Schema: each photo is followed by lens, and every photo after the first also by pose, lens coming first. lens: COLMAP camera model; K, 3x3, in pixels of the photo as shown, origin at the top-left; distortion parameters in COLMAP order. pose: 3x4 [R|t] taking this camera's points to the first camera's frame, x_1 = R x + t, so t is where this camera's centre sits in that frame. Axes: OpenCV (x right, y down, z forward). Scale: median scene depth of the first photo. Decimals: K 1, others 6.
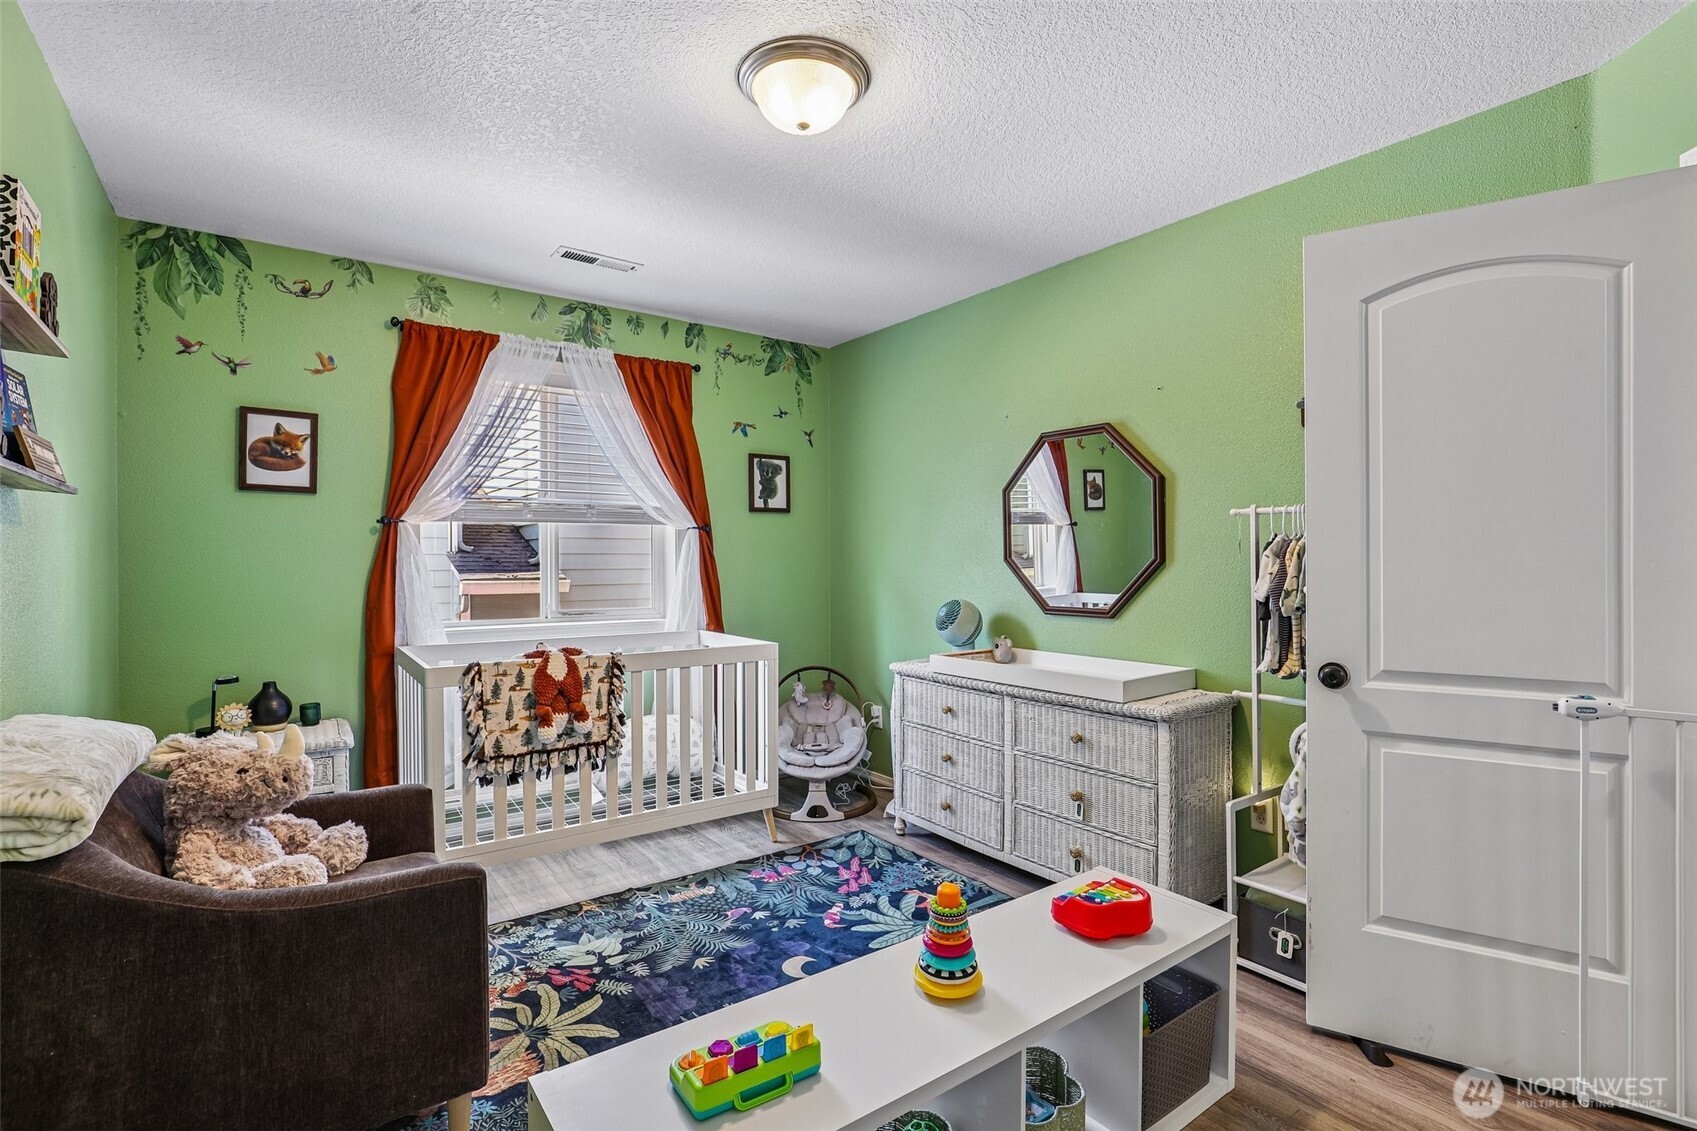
lens RADIAL K [[785.5, 0, 839.5], [0, 785.5, 570.1], [0, 0, 1]] dist [-0.034512, 0.005200]
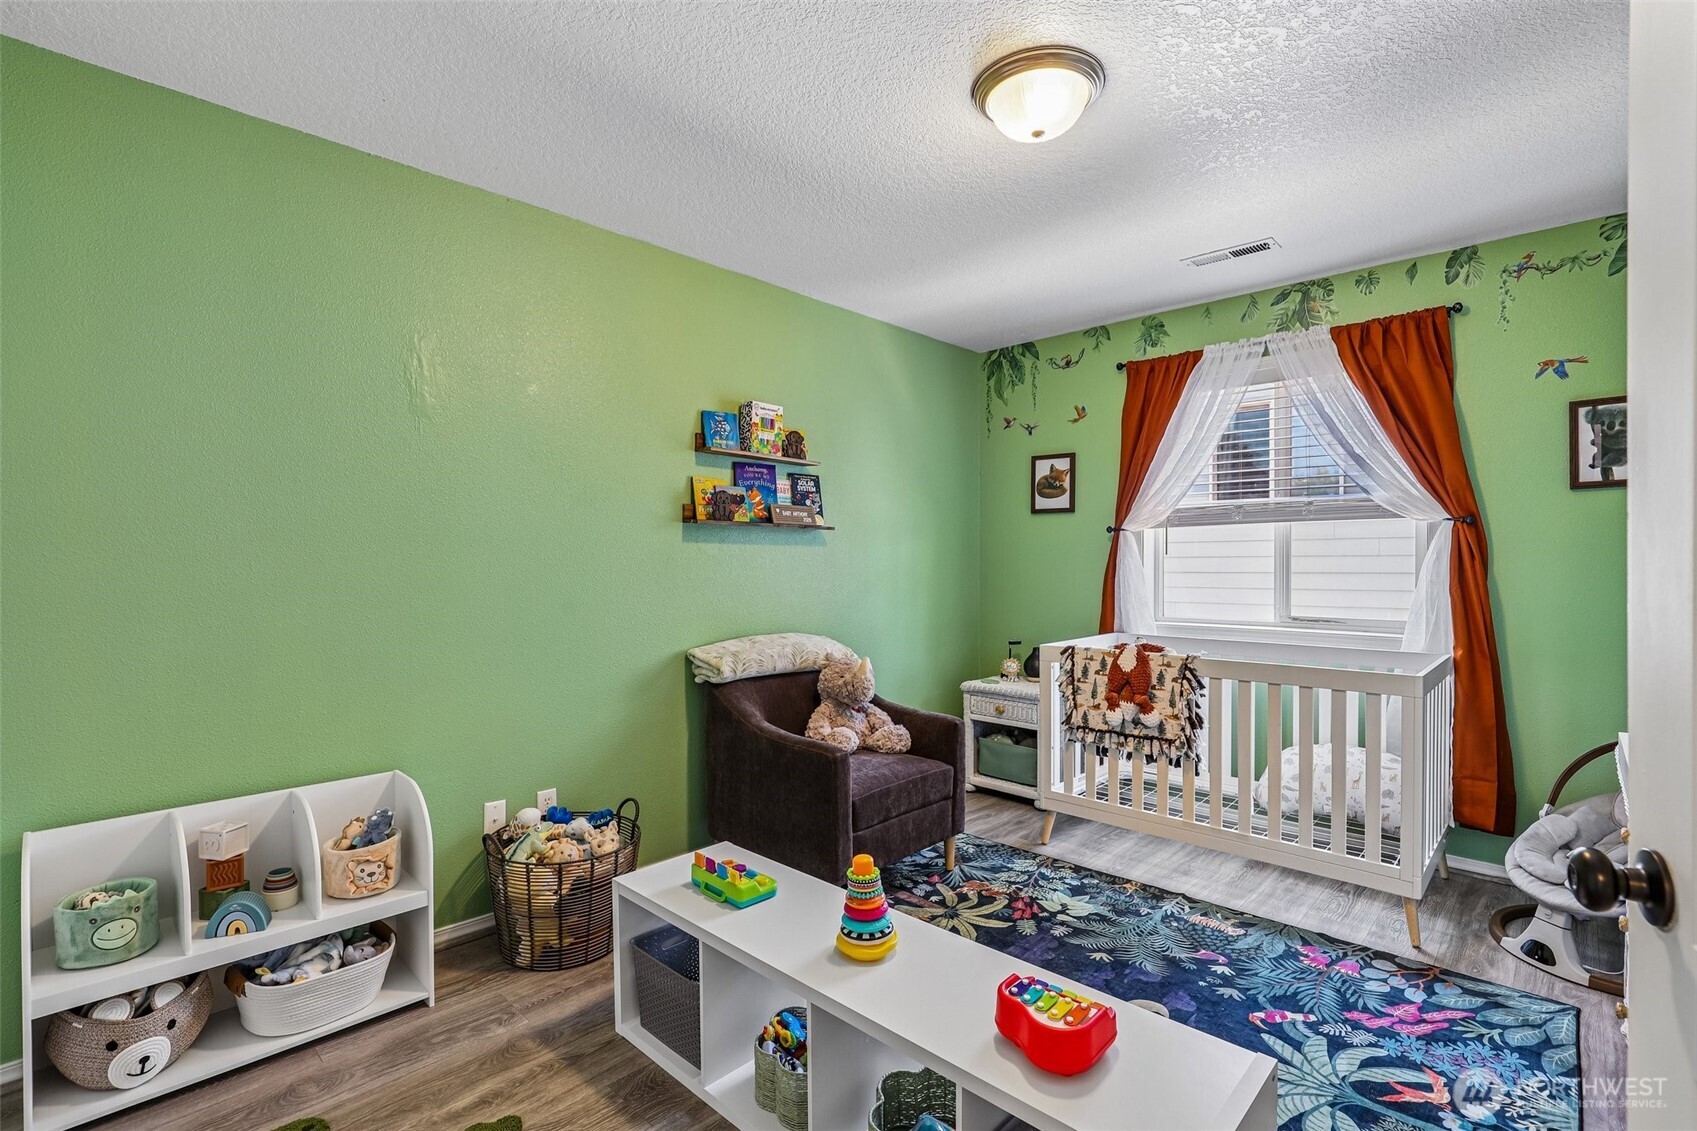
lens RADIAL K [[785.5, 0, 834.7], [0, 785.5, 571.4], [0, 0, 1]] dist [-0.034512, 0.005200]
pose [[0.147953, 0.011850, -0.988923, 0.625404], [-0.011344, 0.999883, 0.010284, -0.005862], [0.988929, 0.009697, 0.148070, 0.405660]]
